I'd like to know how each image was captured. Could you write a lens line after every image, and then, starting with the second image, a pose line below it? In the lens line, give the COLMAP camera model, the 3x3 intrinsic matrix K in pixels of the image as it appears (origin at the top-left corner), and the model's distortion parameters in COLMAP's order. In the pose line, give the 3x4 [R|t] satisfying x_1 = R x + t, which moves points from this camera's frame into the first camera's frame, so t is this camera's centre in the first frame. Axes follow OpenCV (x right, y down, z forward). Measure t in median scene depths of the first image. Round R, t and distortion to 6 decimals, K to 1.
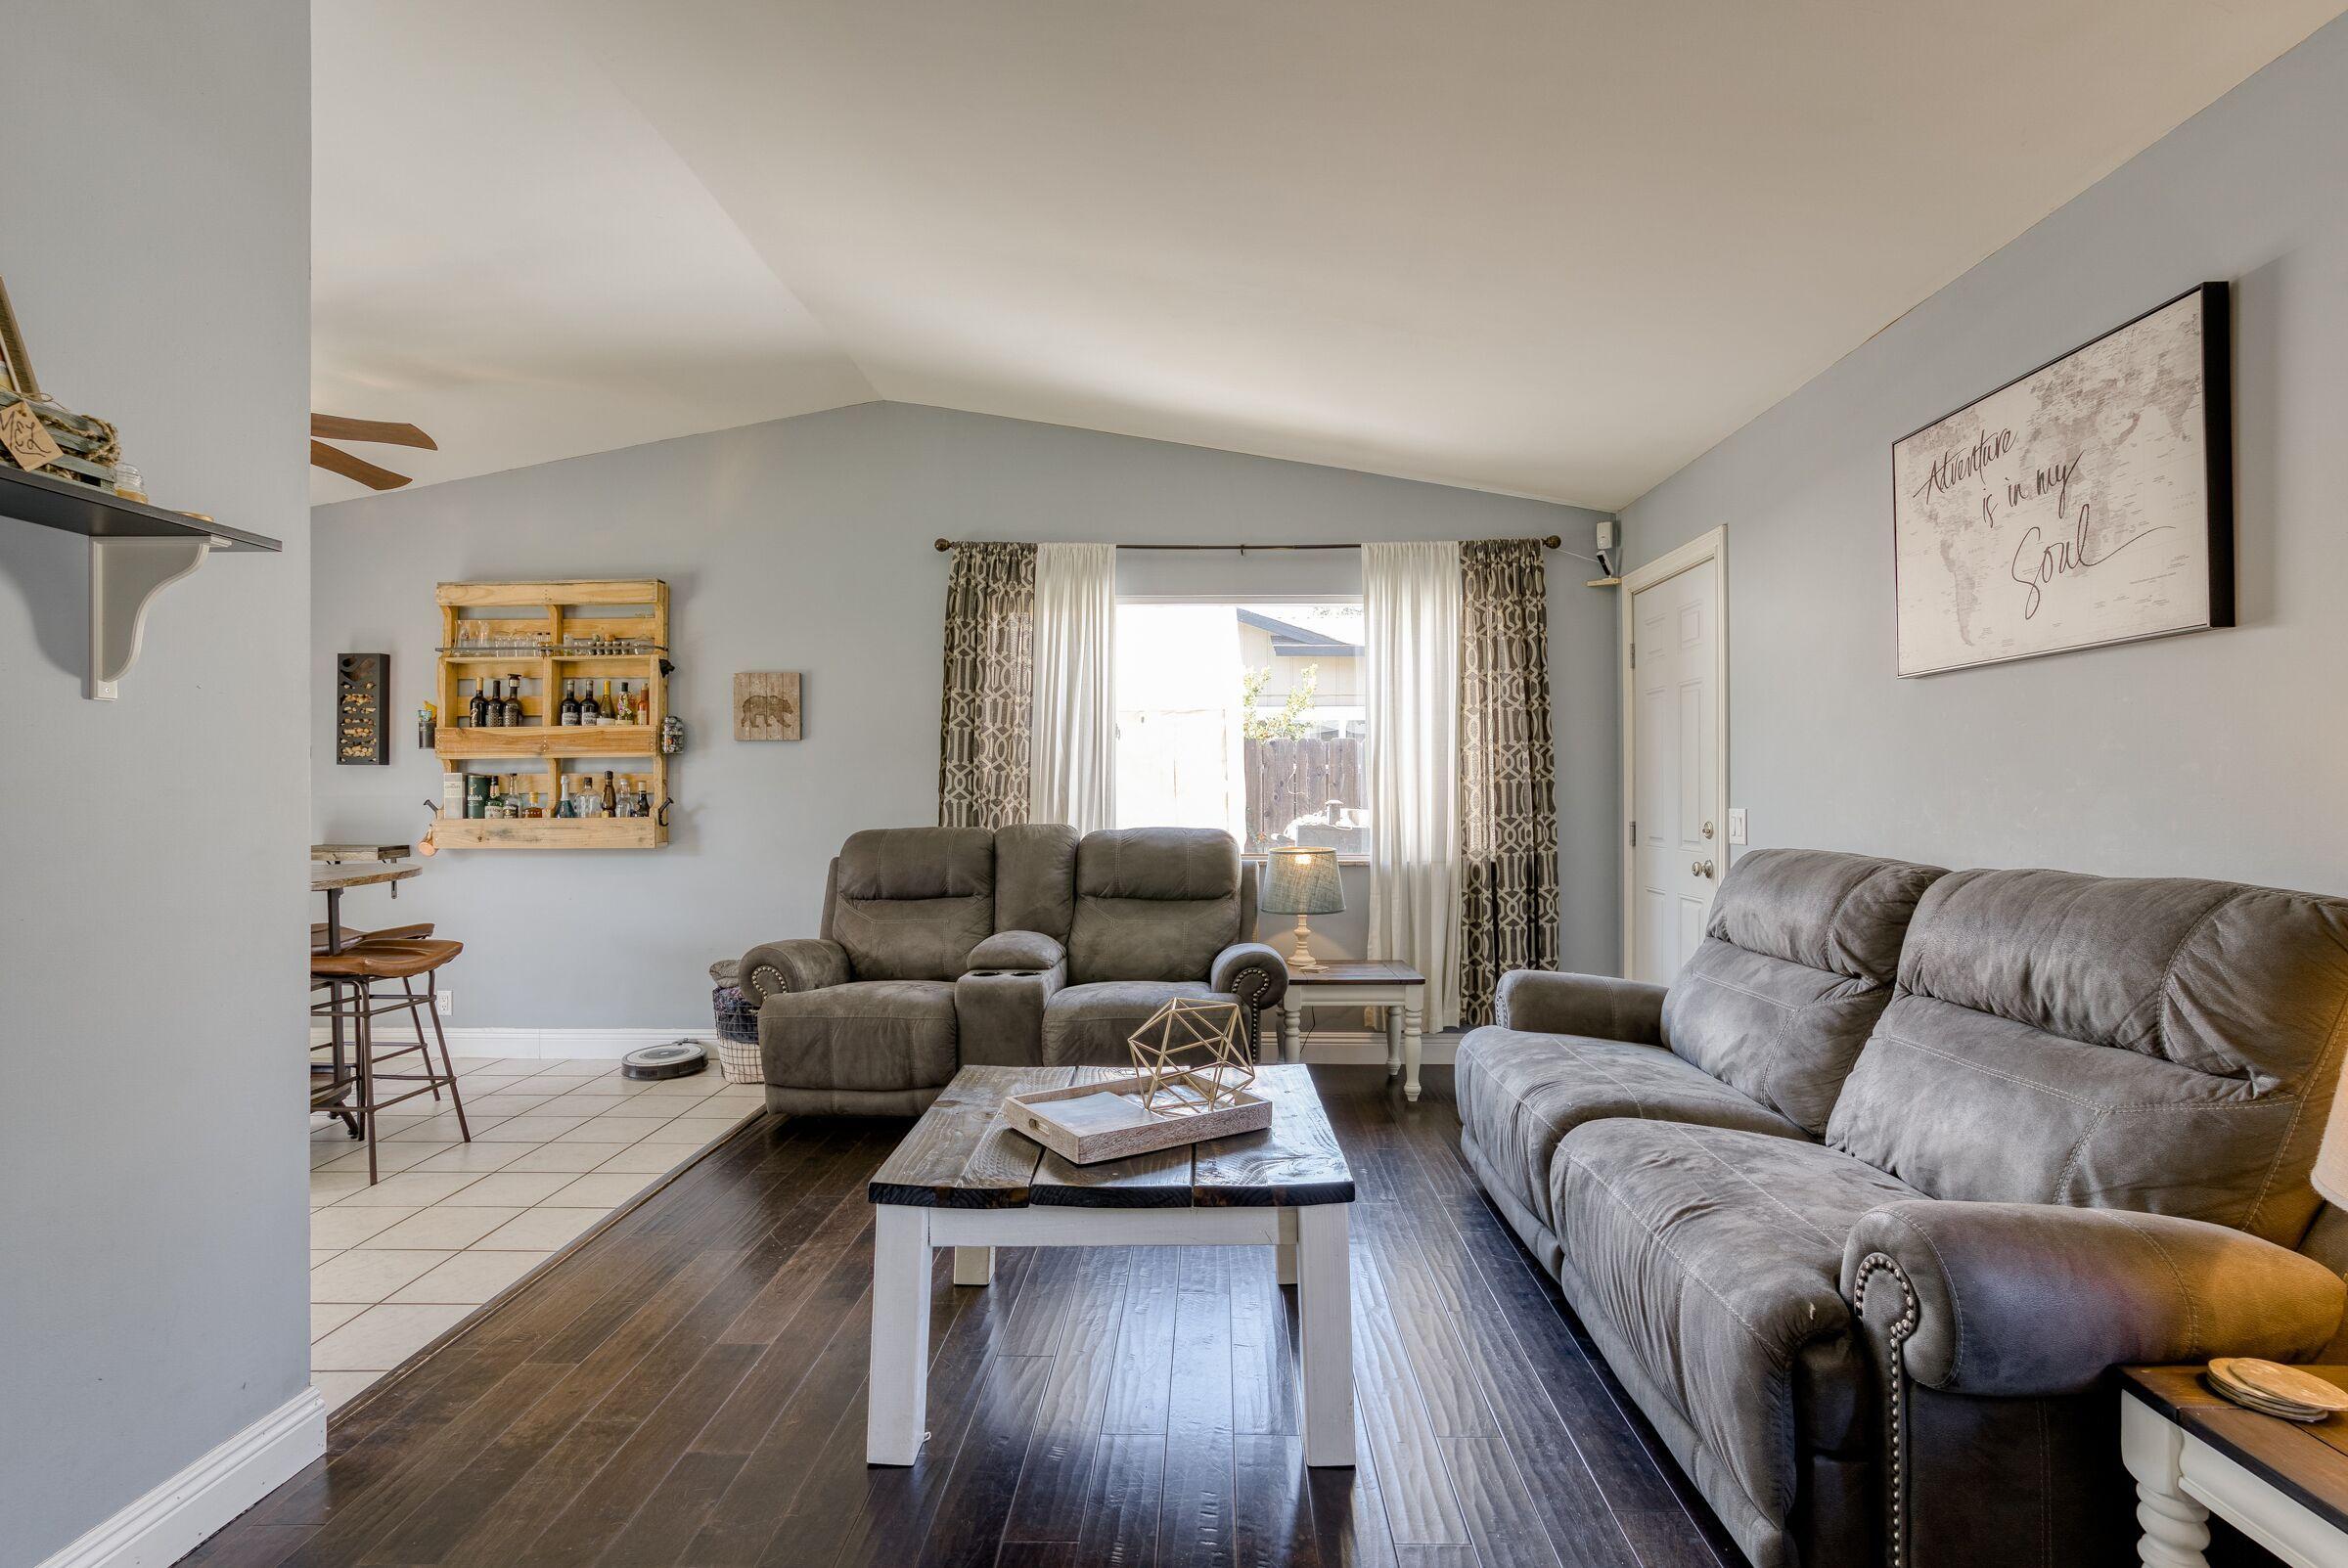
lens RADIAL K [[1148.6, 0, 1170.8], [0, 1148.6, 775.1], [0, 0, 1]] dist [-0.056655, 0.037032]
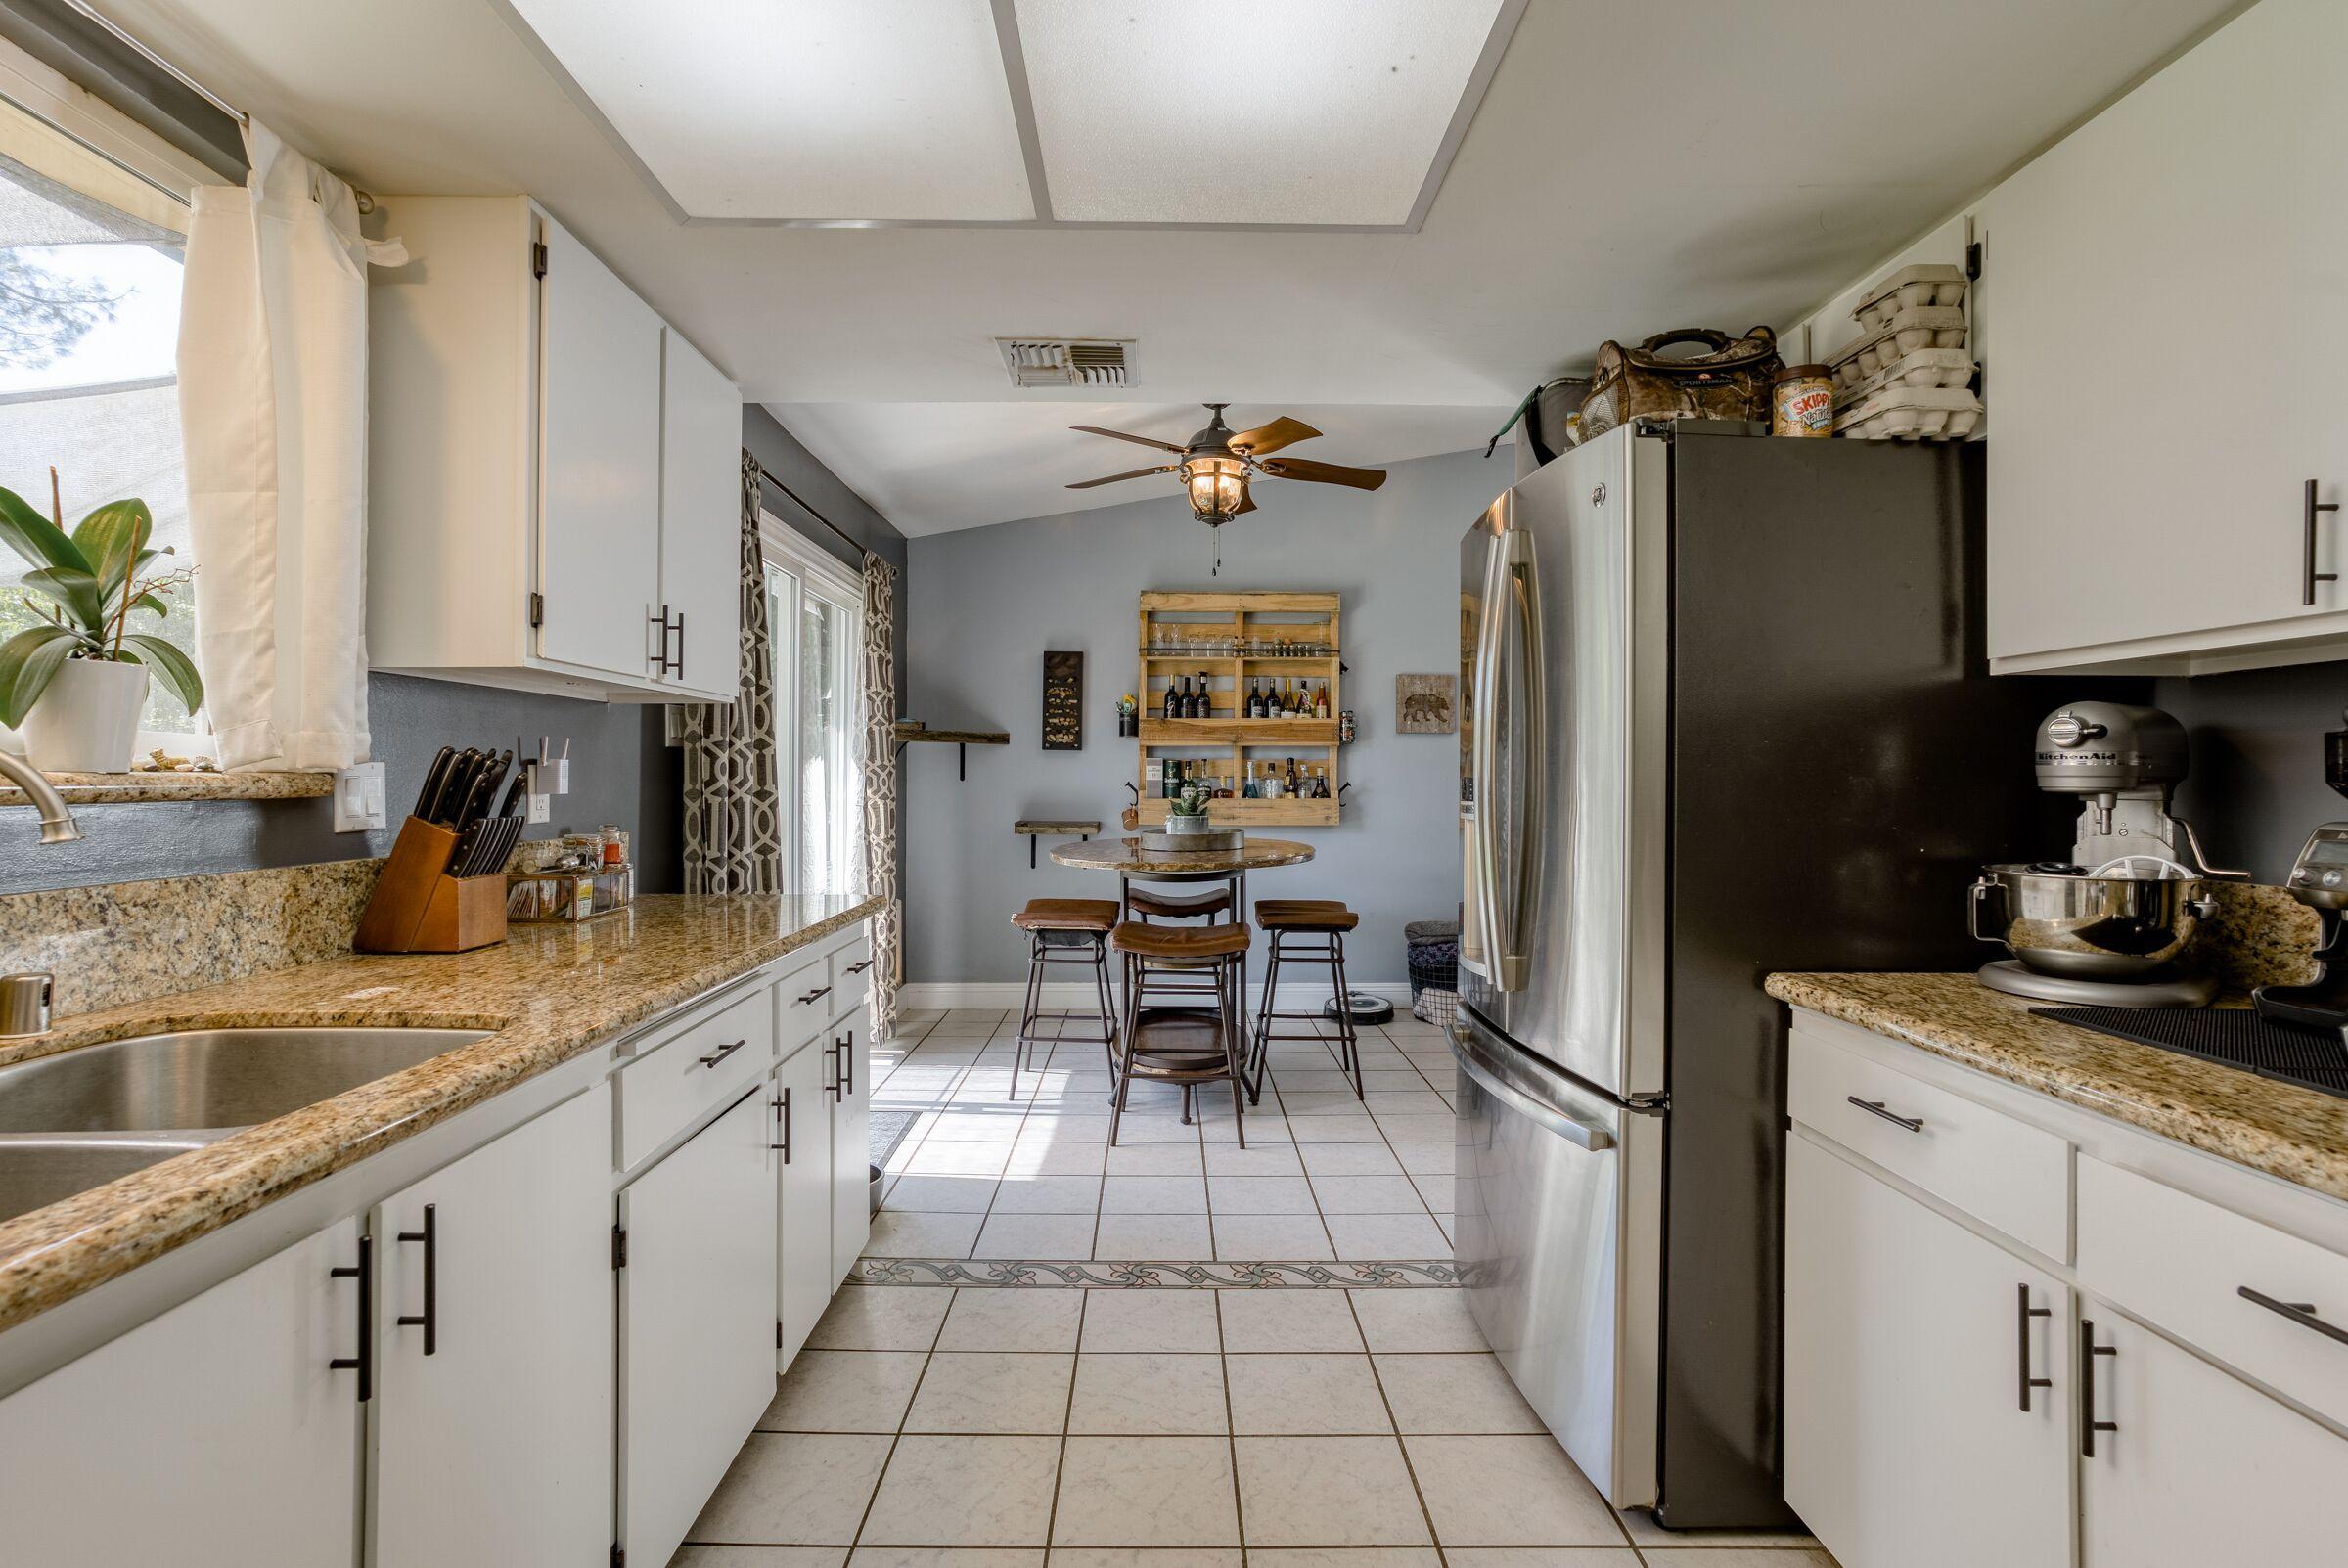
lens RADIAL K [[1148.6, 0, 1170.8], [0, 1148.6, 775.1], [0, 0, 1]] dist [-0.056655, 0.037032]
pose [[0.999508, 0.009838, 0.029784, -0.650820], [-0.010338, 0.999808, 0.016650, -0.004304], [-0.029615, -0.016950, 0.999418, -0.157697]]
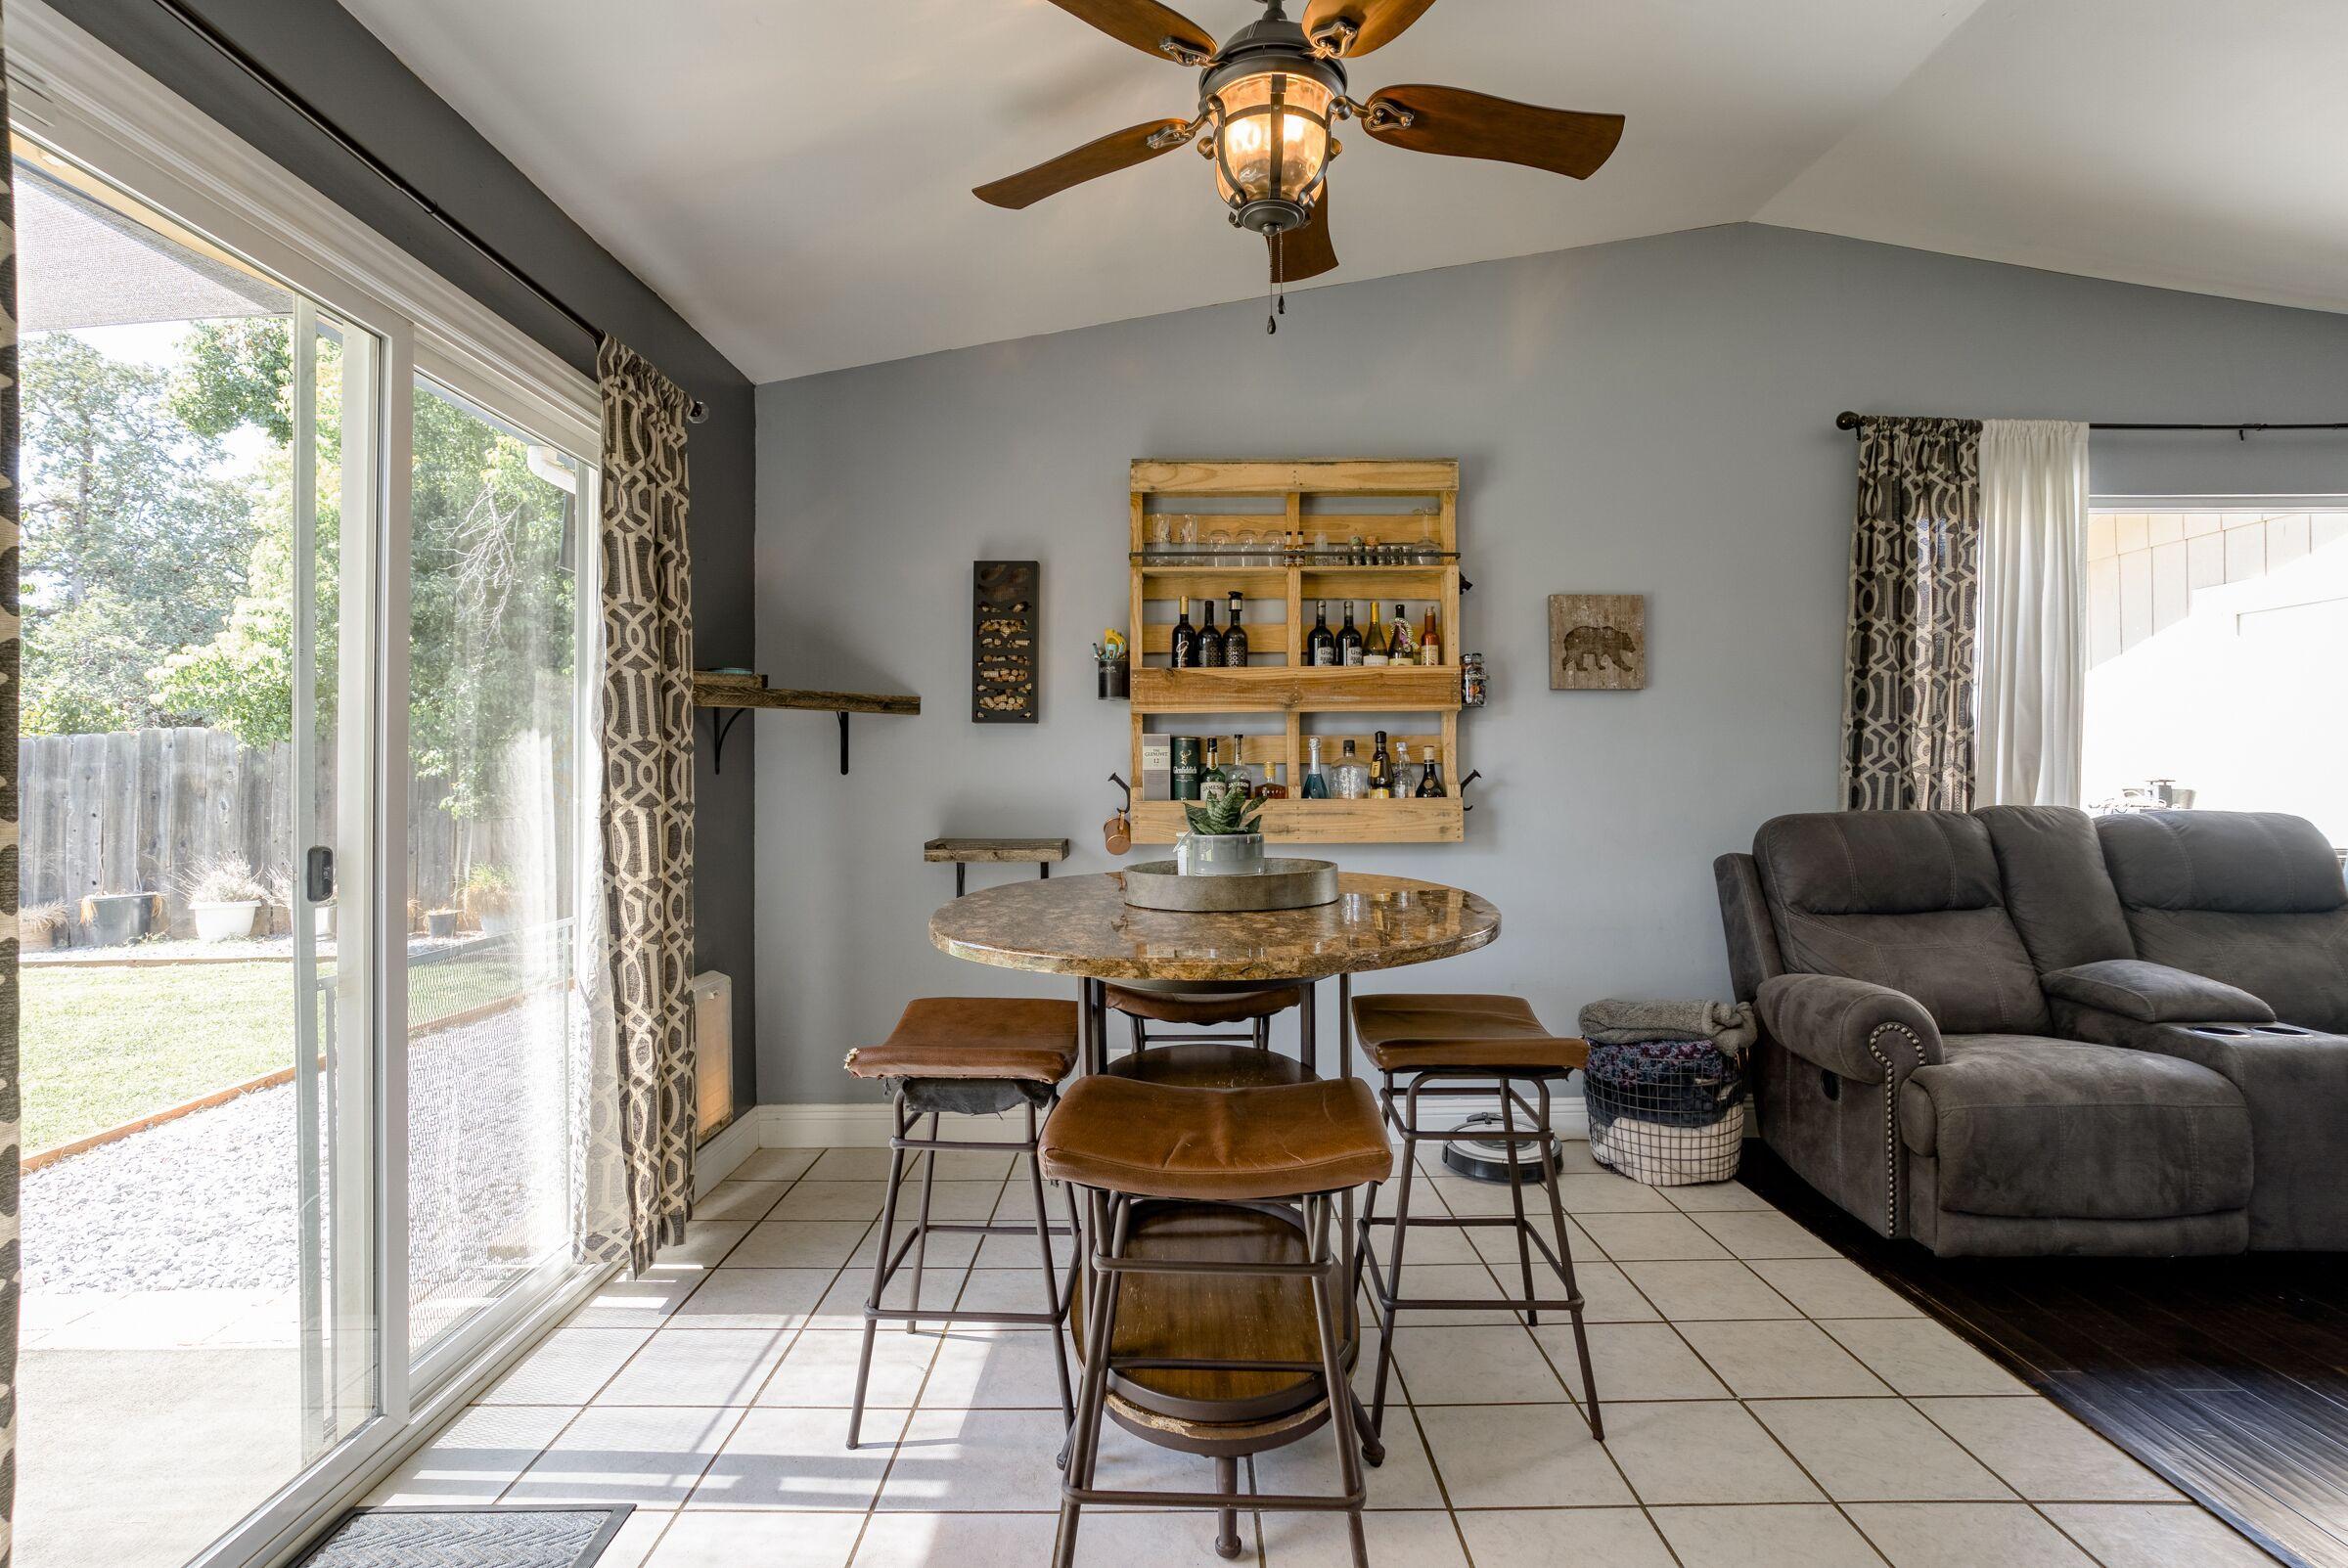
lens RADIAL K [[1115.5, 0, 1180.4], [0, 1115.5, 755.2], [0, 0, 1]] dist [-0.038685, 0.000425]
pose [[0.999576, 0.000974, 0.029106, -0.638210], [-0.000867, 0.999993, -0.003702, 0.013595], [-0.029109, 0.003675, 0.999569, 0.317911]]
